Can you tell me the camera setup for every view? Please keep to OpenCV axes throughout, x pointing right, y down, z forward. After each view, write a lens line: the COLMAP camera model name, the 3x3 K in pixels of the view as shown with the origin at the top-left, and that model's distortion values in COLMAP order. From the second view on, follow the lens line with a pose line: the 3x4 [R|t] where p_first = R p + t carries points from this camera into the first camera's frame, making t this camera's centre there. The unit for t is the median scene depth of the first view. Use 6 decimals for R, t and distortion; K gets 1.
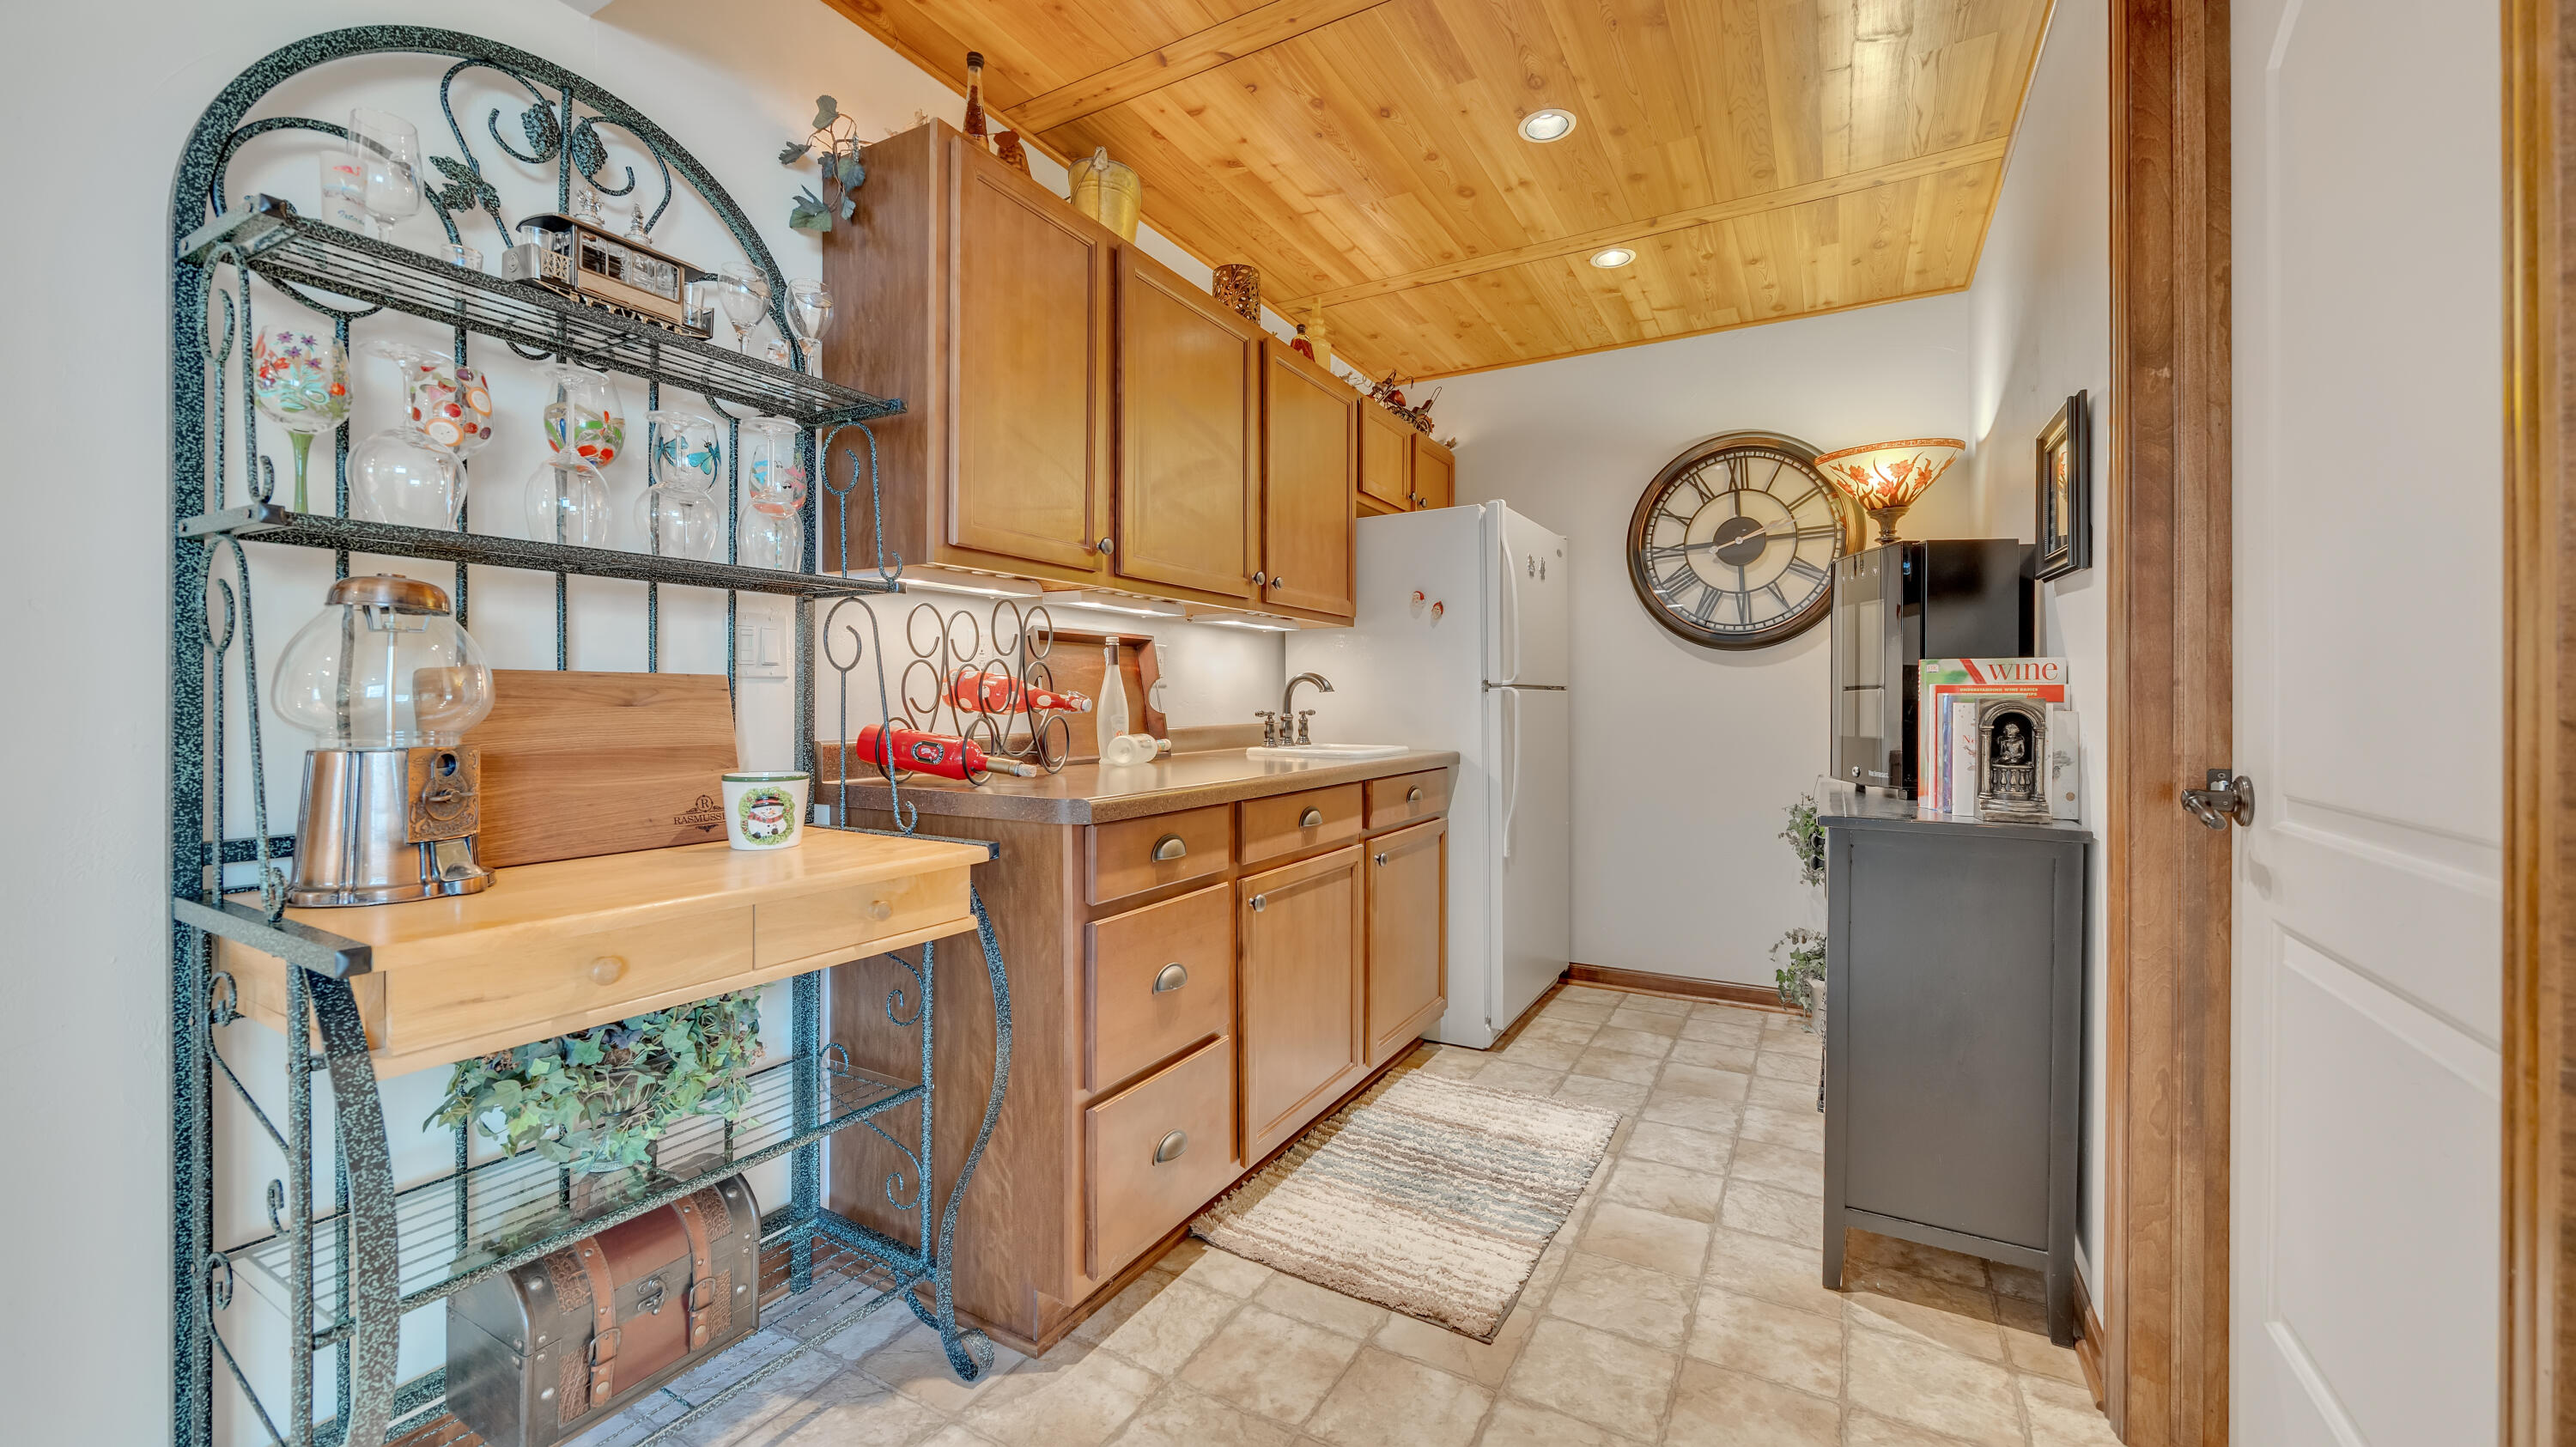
lens RADIAL K [[996.8, 0, 1287.7], [0, 996.8, 709.0], [0, 0, 1]] dist [-0.001366, -0.000205]
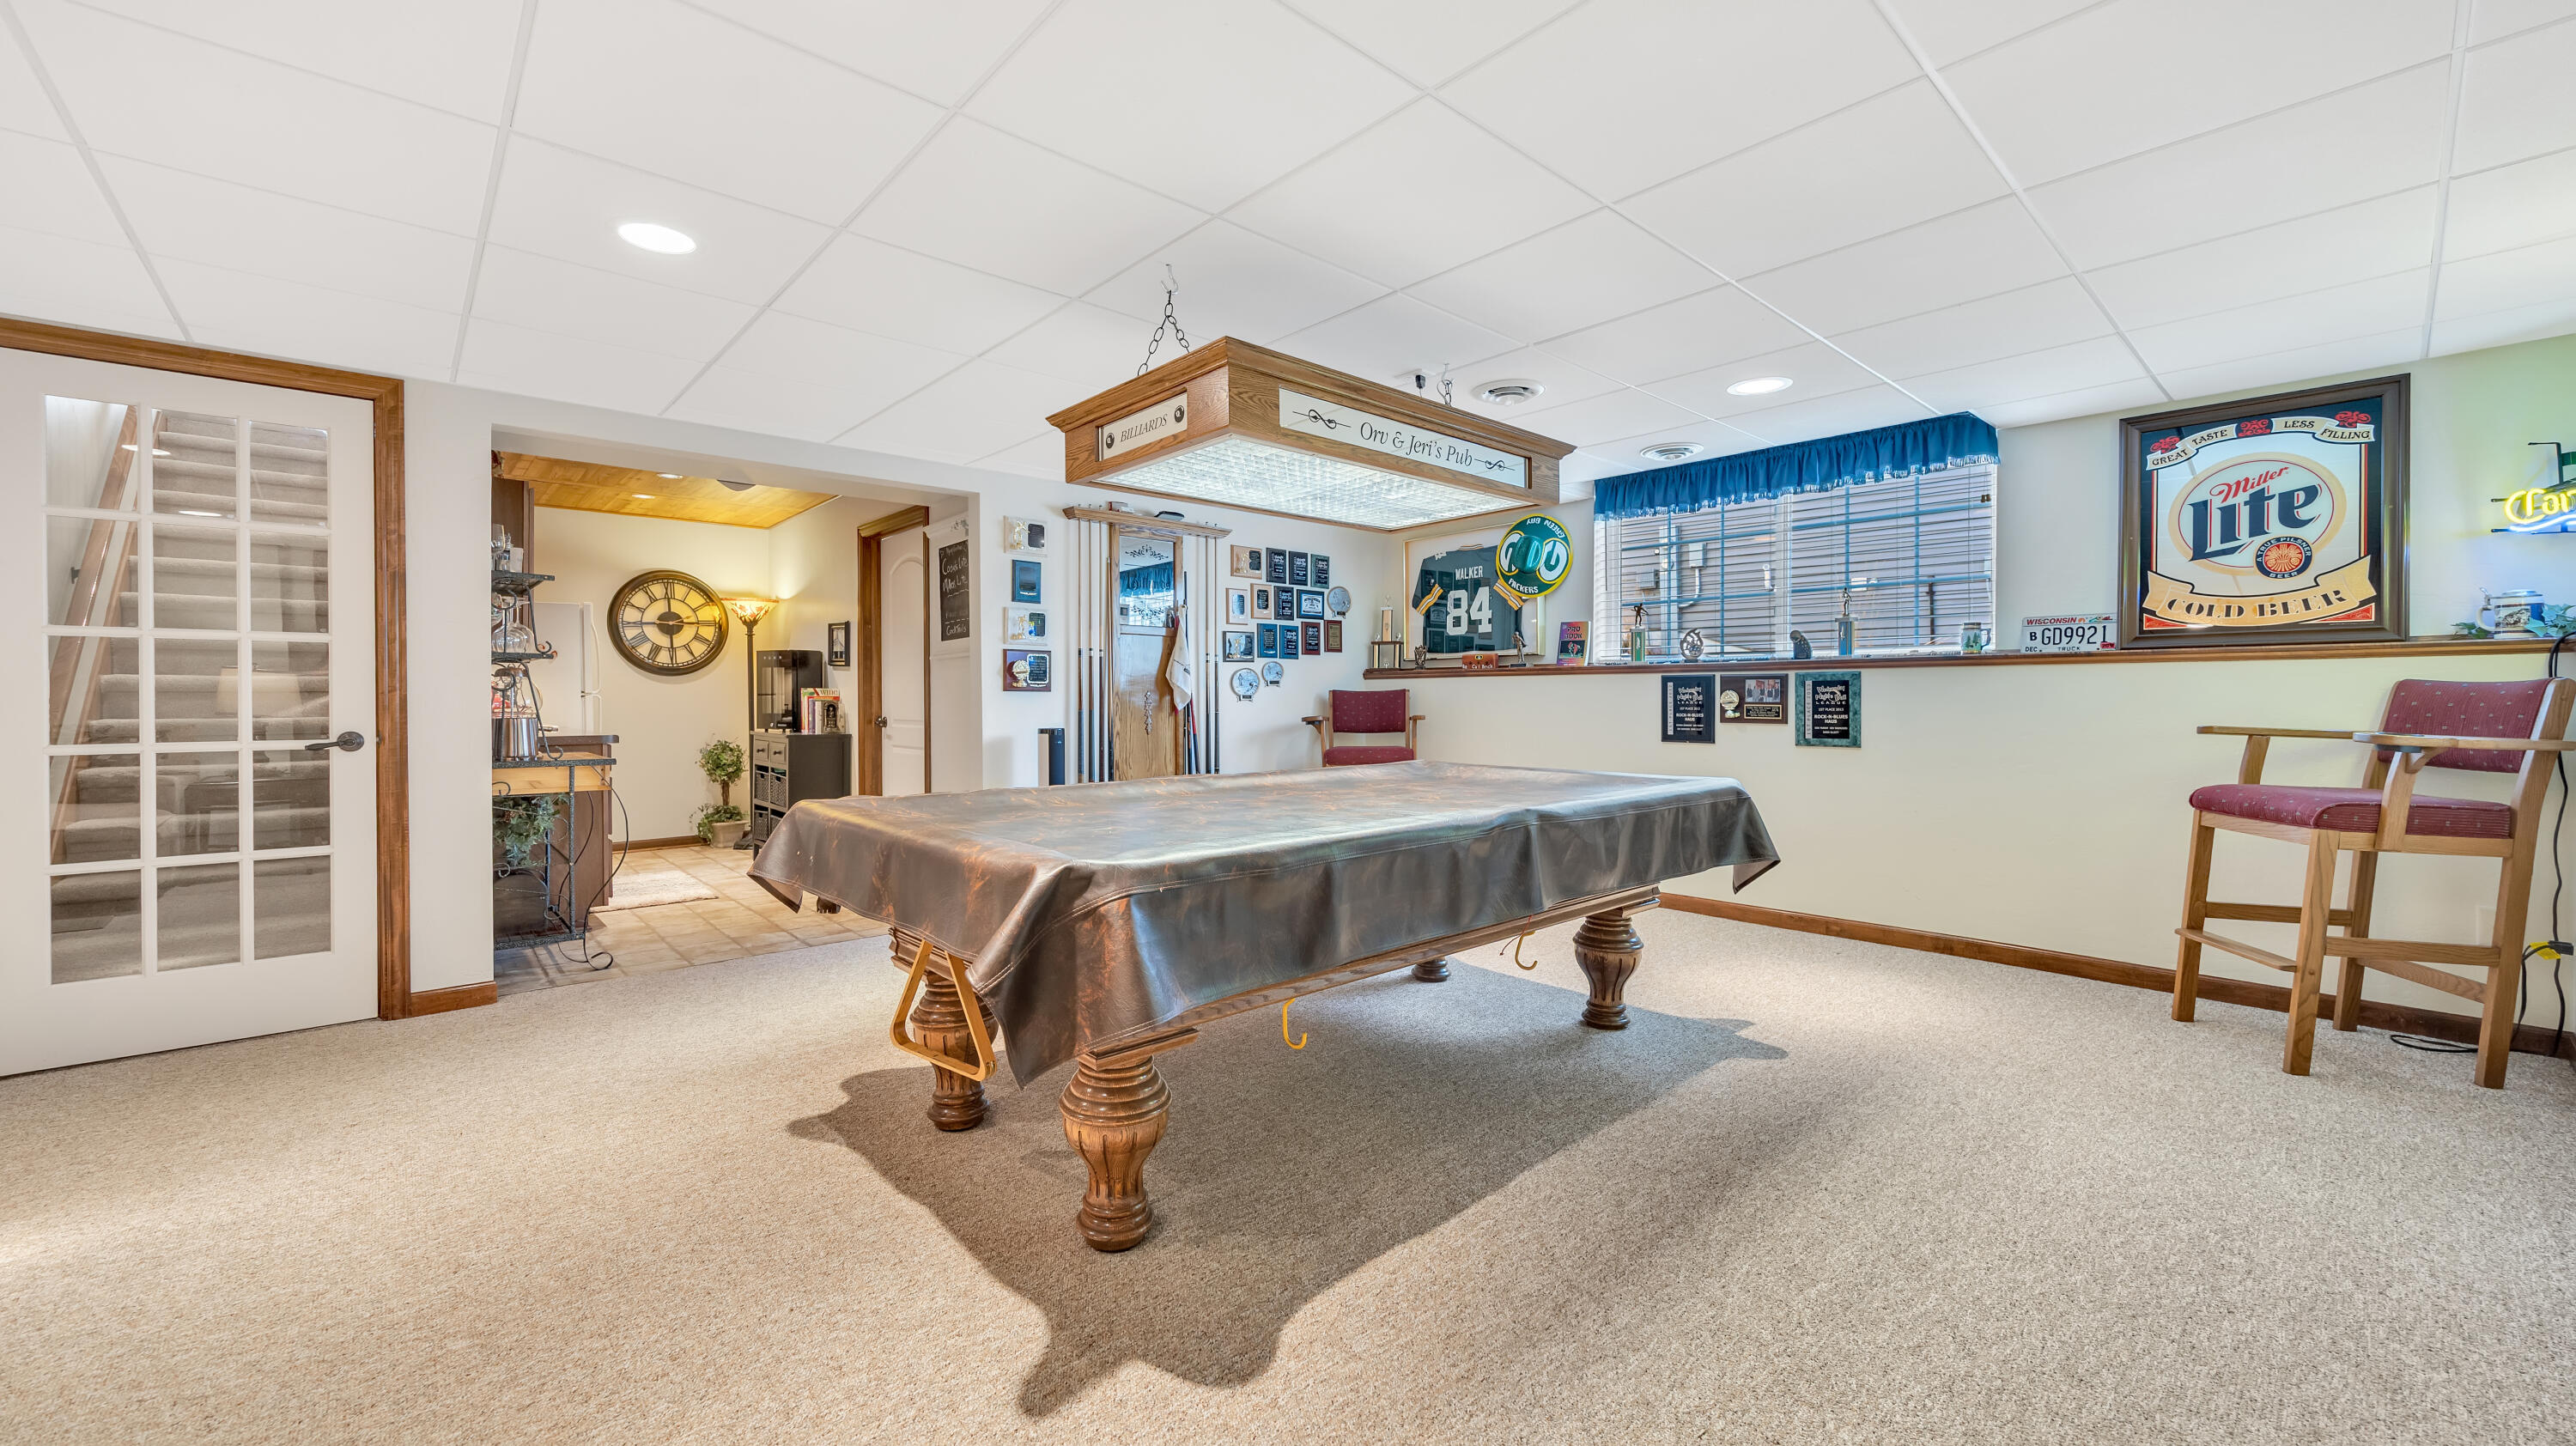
lens RADIAL K [[996.8, 0, 1287.1], [0, 996.8, 708.0], [0, 0, 1]] dist [-0.001366, -0.000205]
pose [[0.322556, -0.002727, 0.946546, -1.106169], [0.004105, 0.999990, 0.001482, 0.009804], [-0.946541, 0.003408, 0.322564, -0.890369]]
